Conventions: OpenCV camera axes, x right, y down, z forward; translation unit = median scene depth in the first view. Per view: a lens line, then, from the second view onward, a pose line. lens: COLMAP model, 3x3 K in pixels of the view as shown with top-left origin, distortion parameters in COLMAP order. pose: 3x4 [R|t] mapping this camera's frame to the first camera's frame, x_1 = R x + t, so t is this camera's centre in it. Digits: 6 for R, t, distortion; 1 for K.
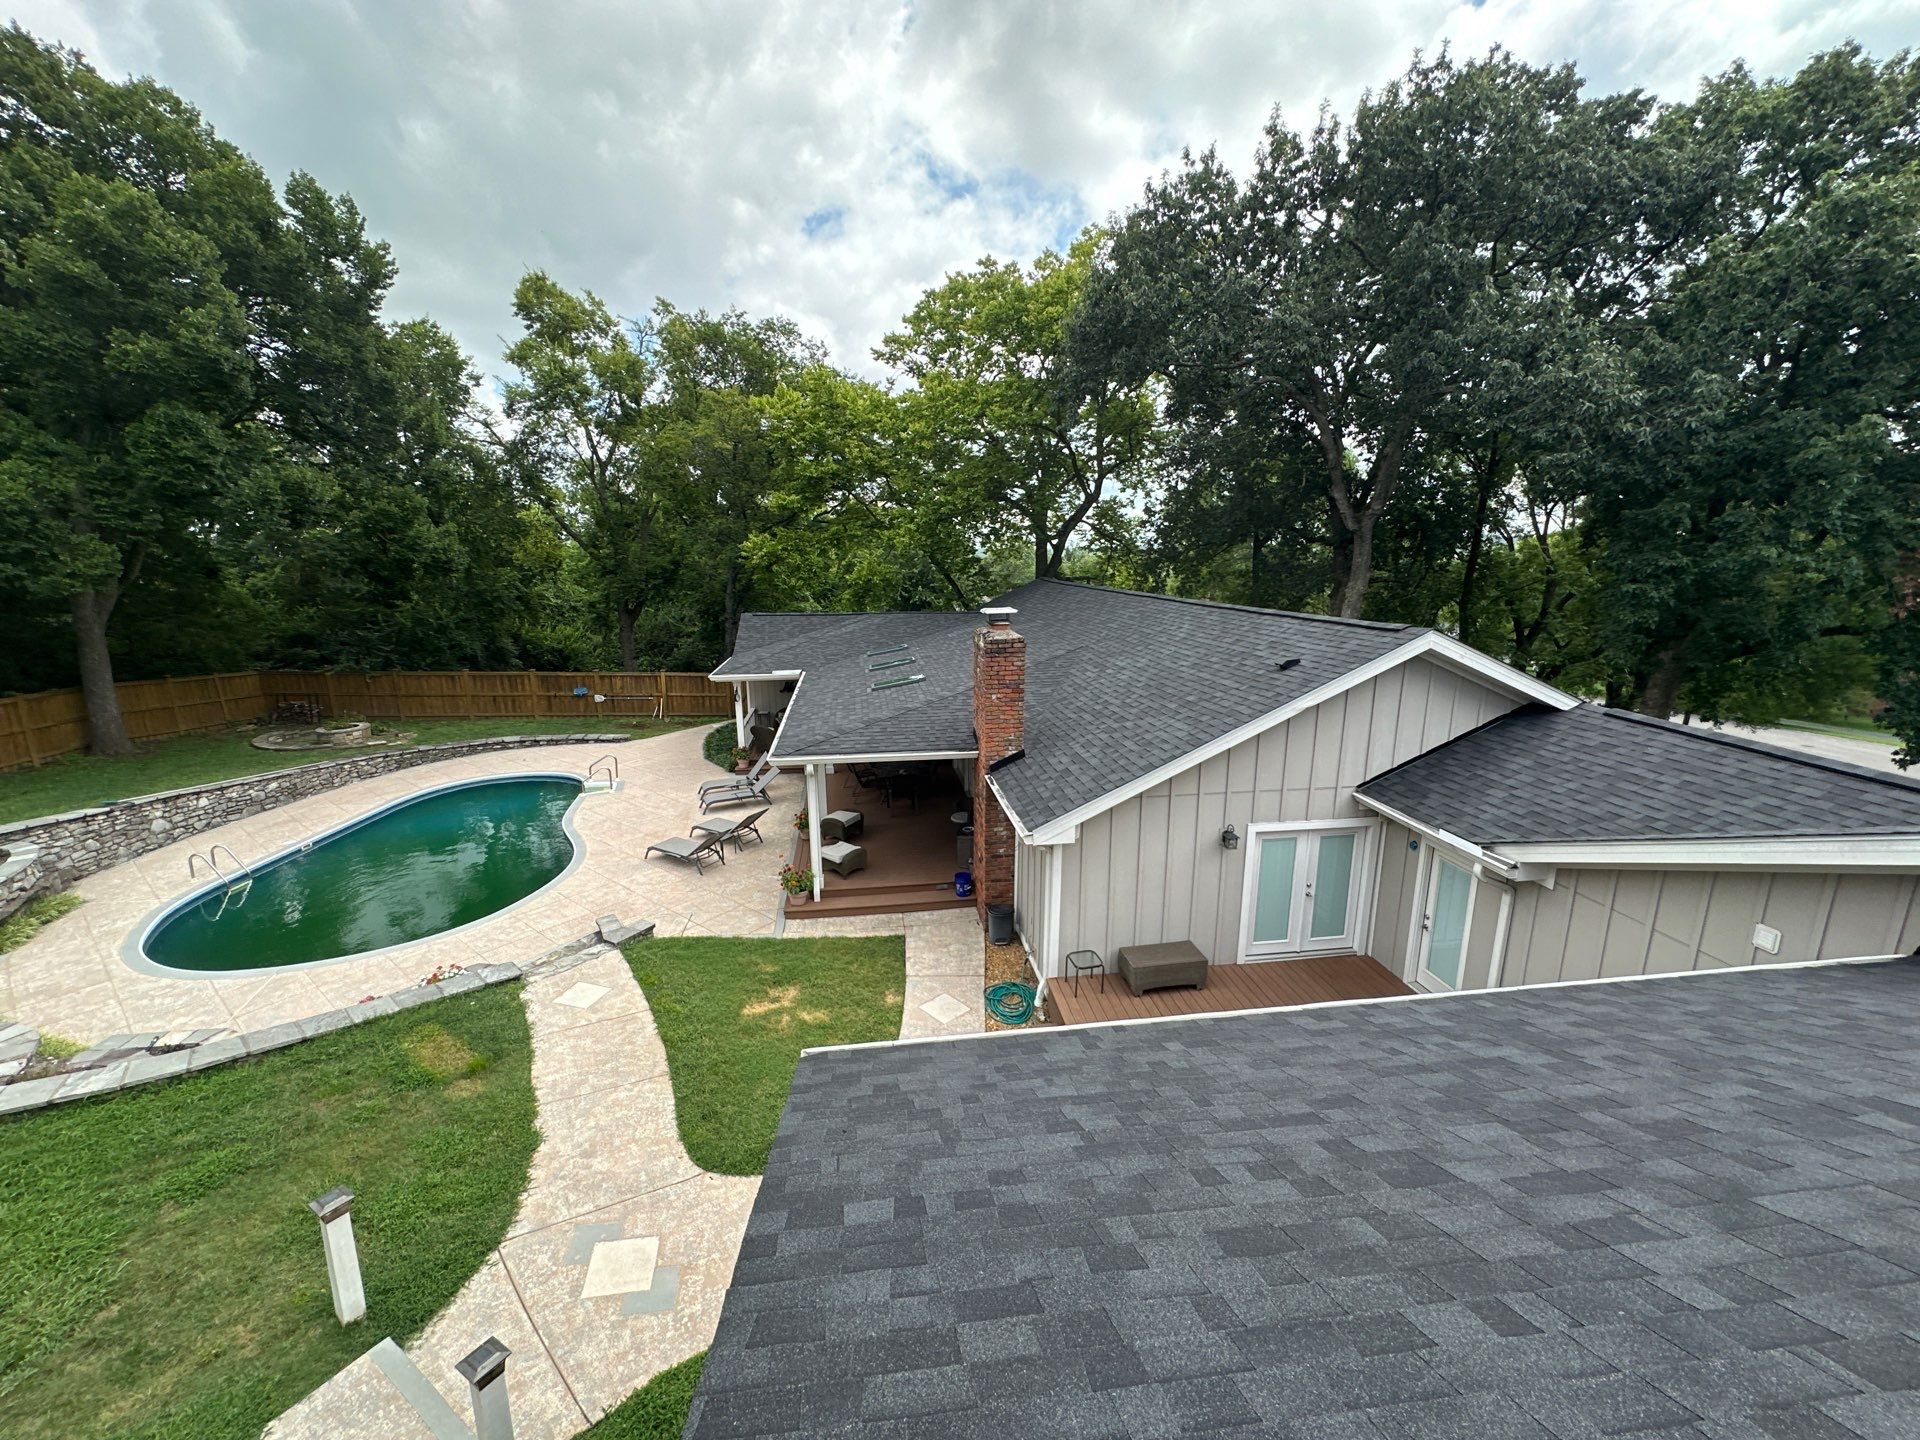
lens RADIAL K [[760.6, 0, 959.6], [0, 760.6, 722.6], [0, 0, 1]] dist [-0.006488, 0.001168]
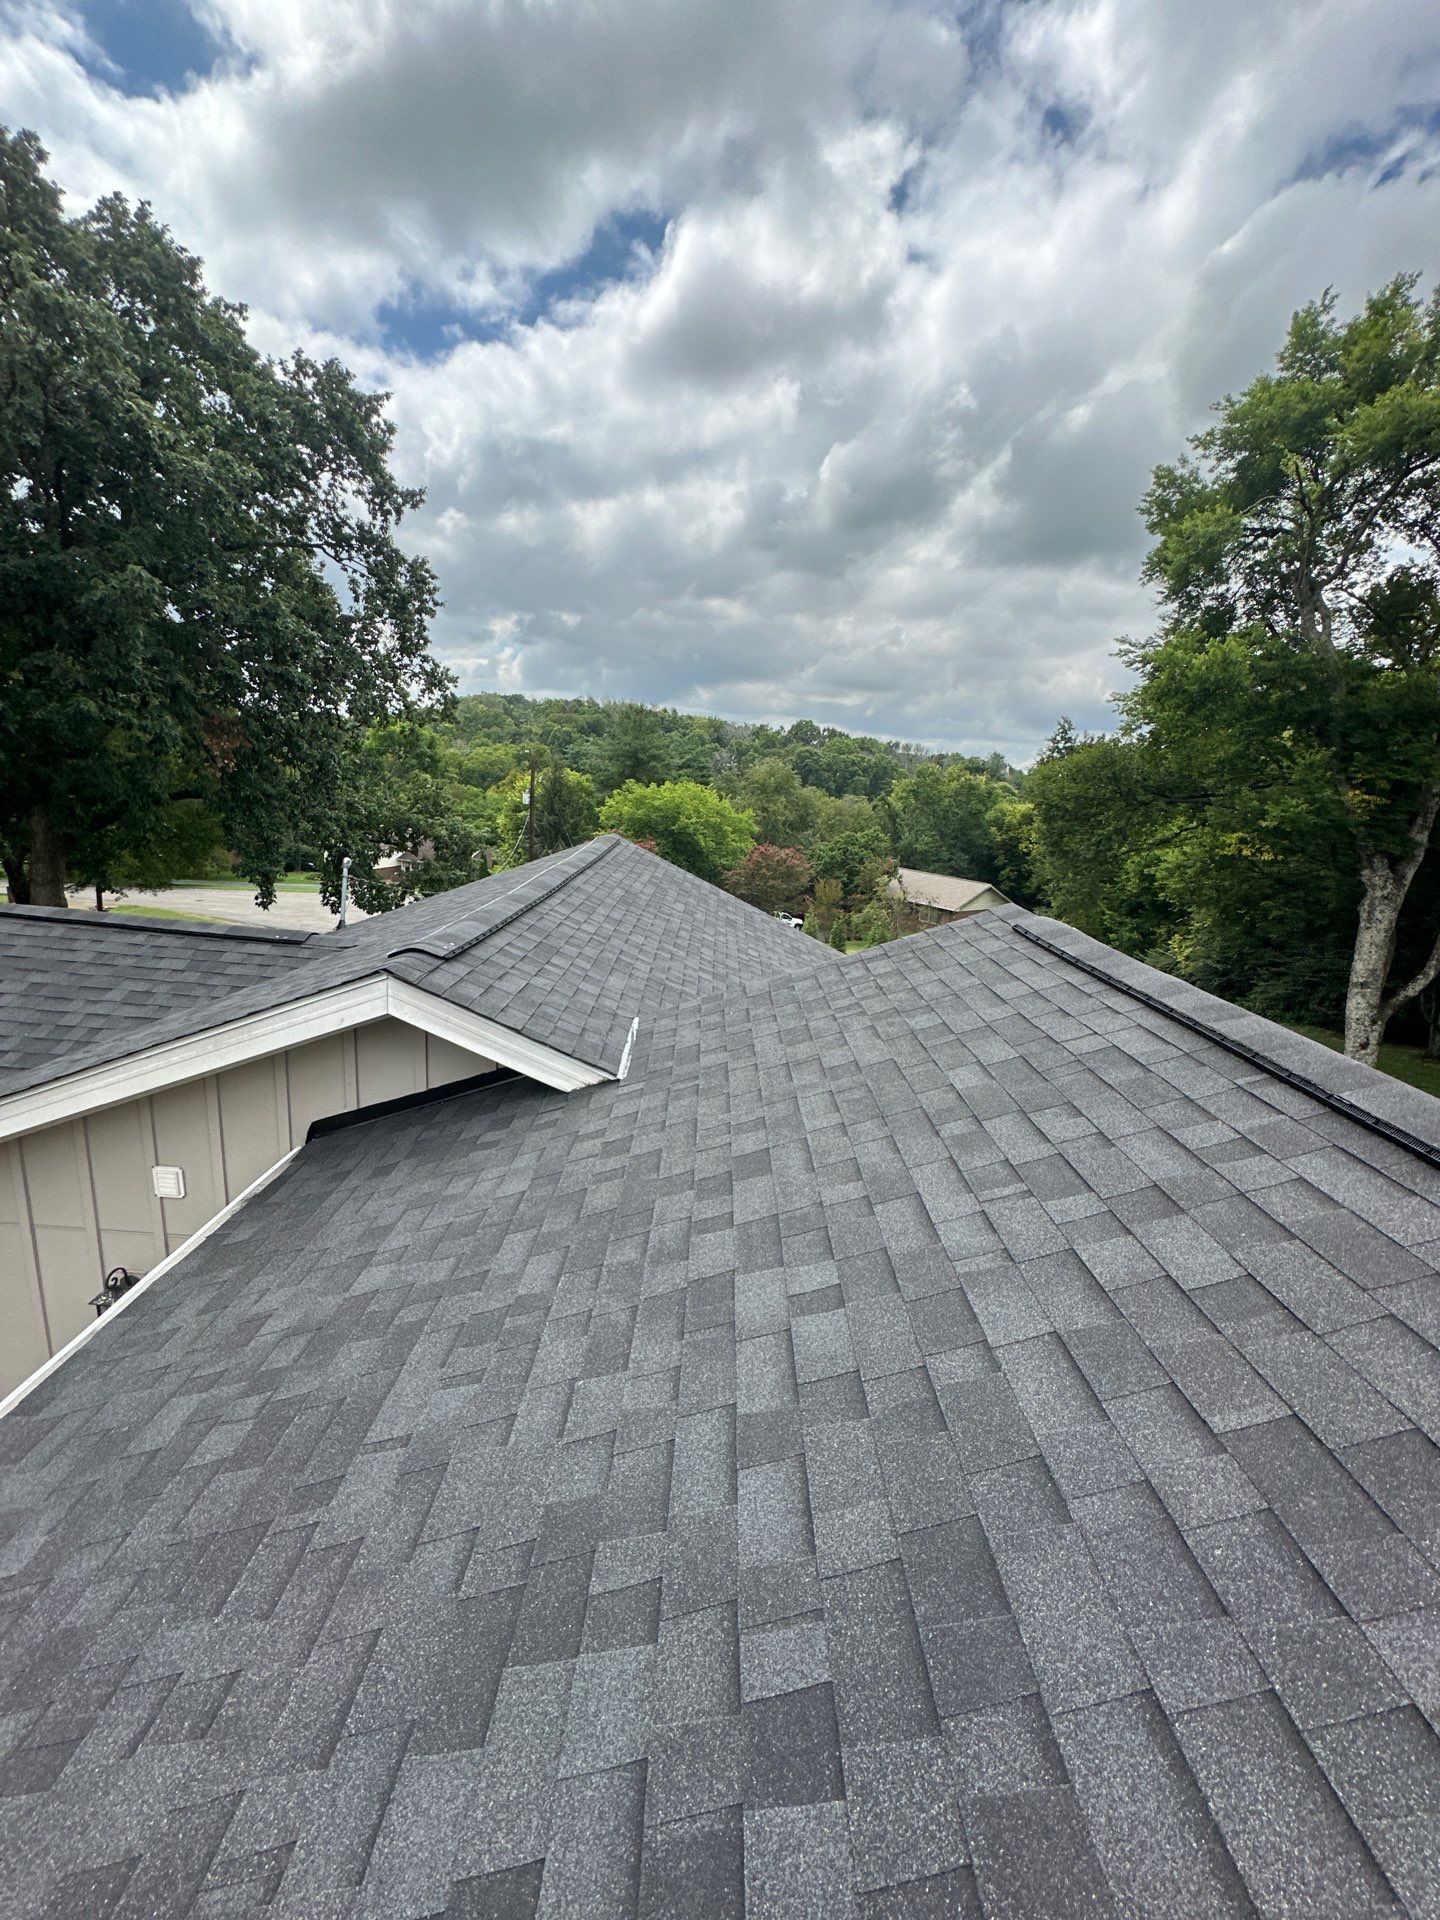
lens RADIAL K [[760.6, 0, 727.8], [0, 760.6, 954.2], [0, 0, 1]] dist [-0.006488, 0.001168]
pose [[0.111018, -0.211583, 0.971034, 0.167562], [0.143509, 0.970247, 0.195004, 0.002186], [-0.983402, 0.117704, 0.138079, 0.123105]]
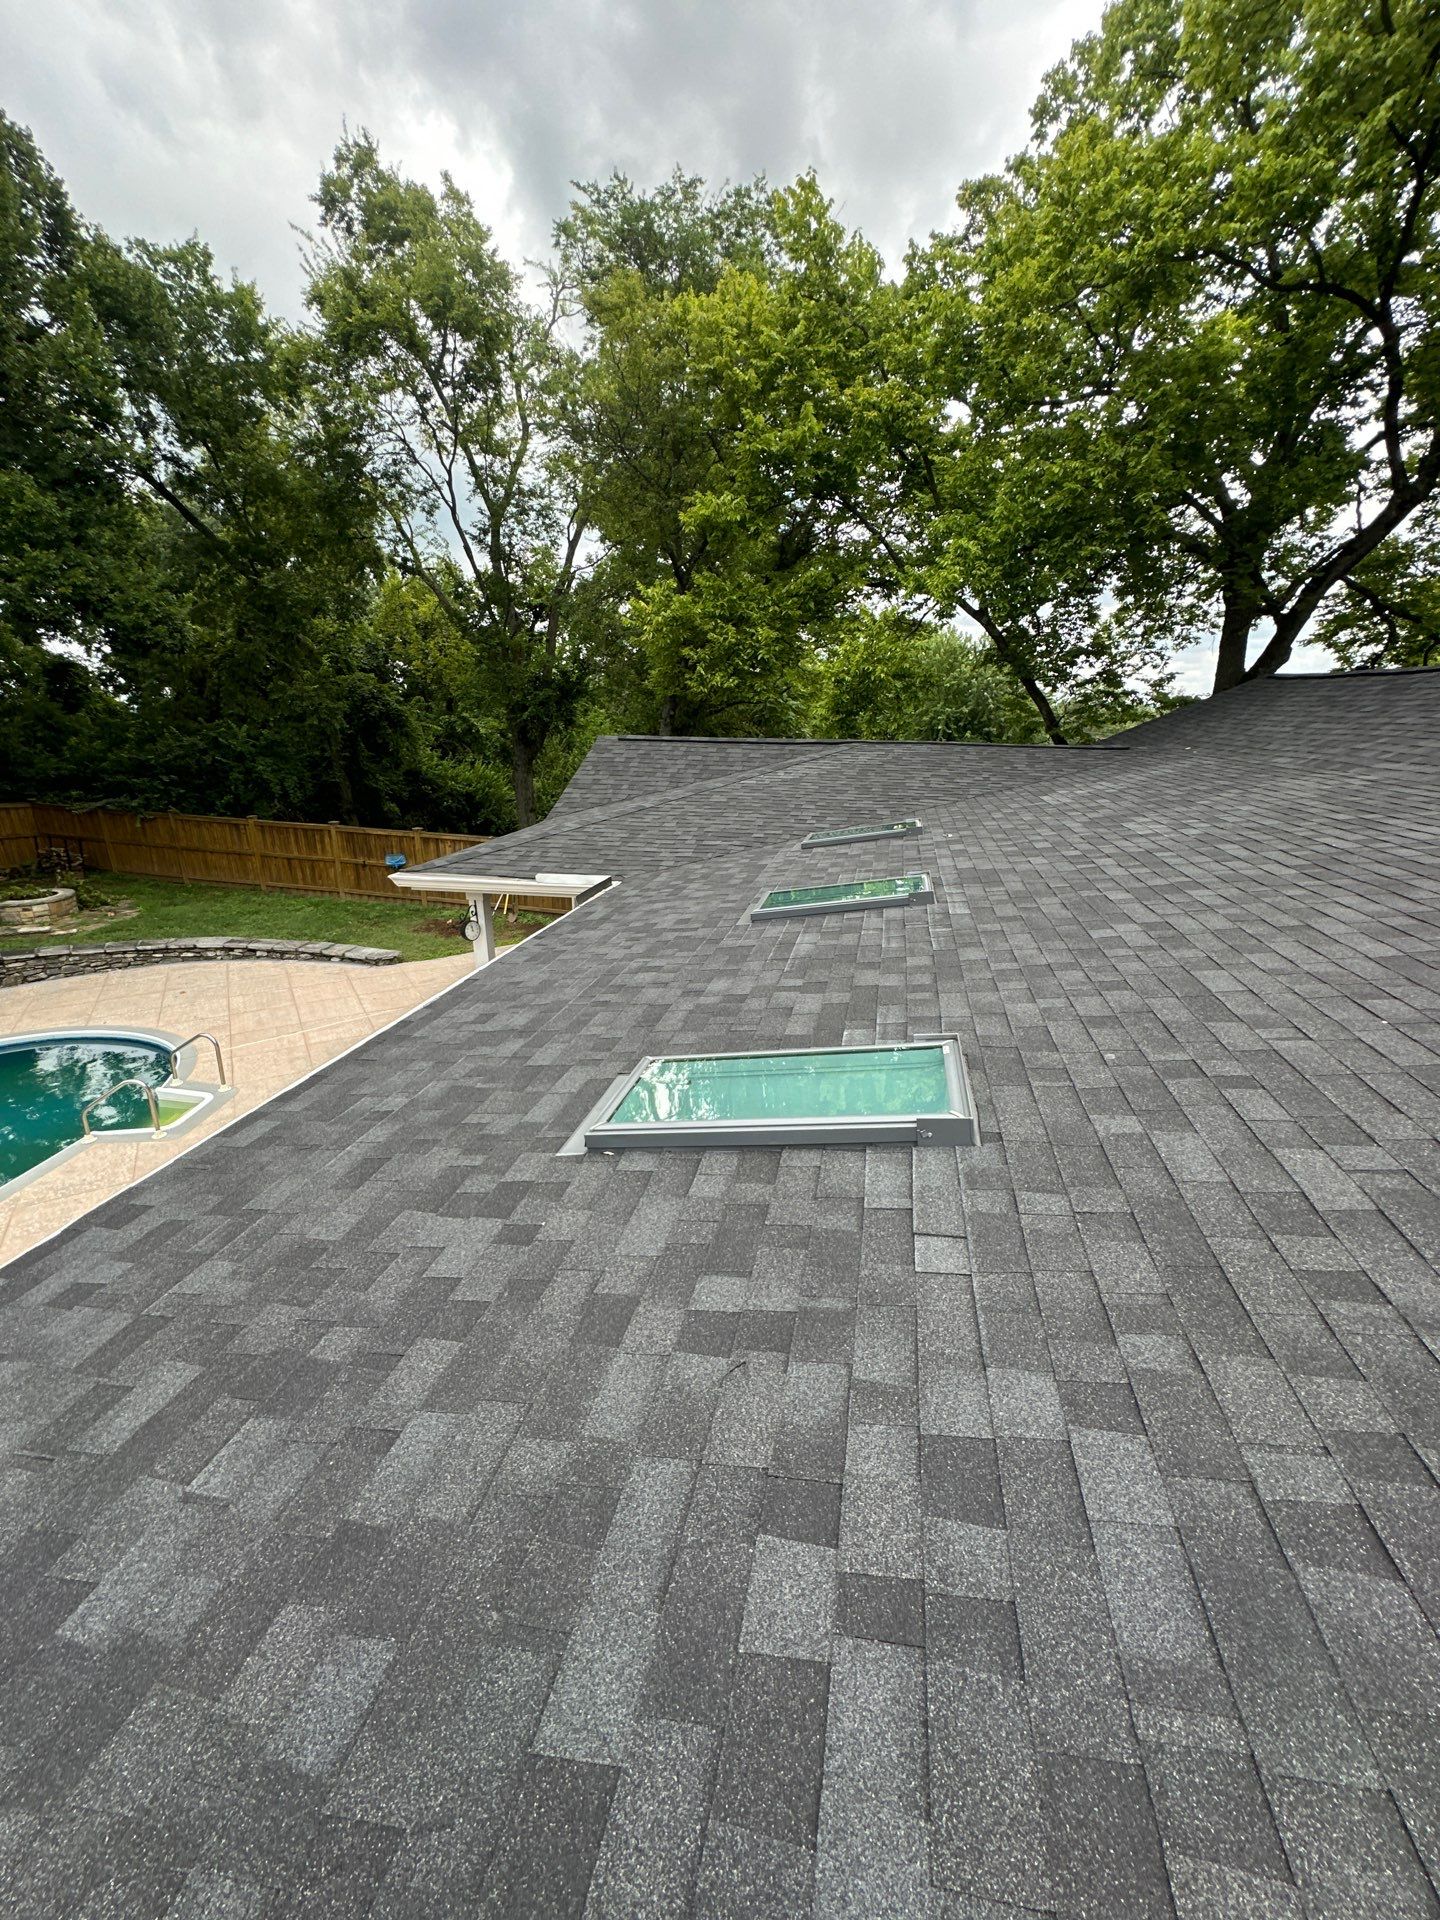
lens RADIAL K [[760.6, 0, 723.8], [0, 760.6, 964.8], [0, 0, 1]] dist [-0.006488, 0.001168]
pose [[0.939178, 0.120404, -0.321633, -0.044621], [-0.085300, 0.988964, 0.121140, -0.096182], [0.332669, -0.086337, 0.939083, 0.845597]]
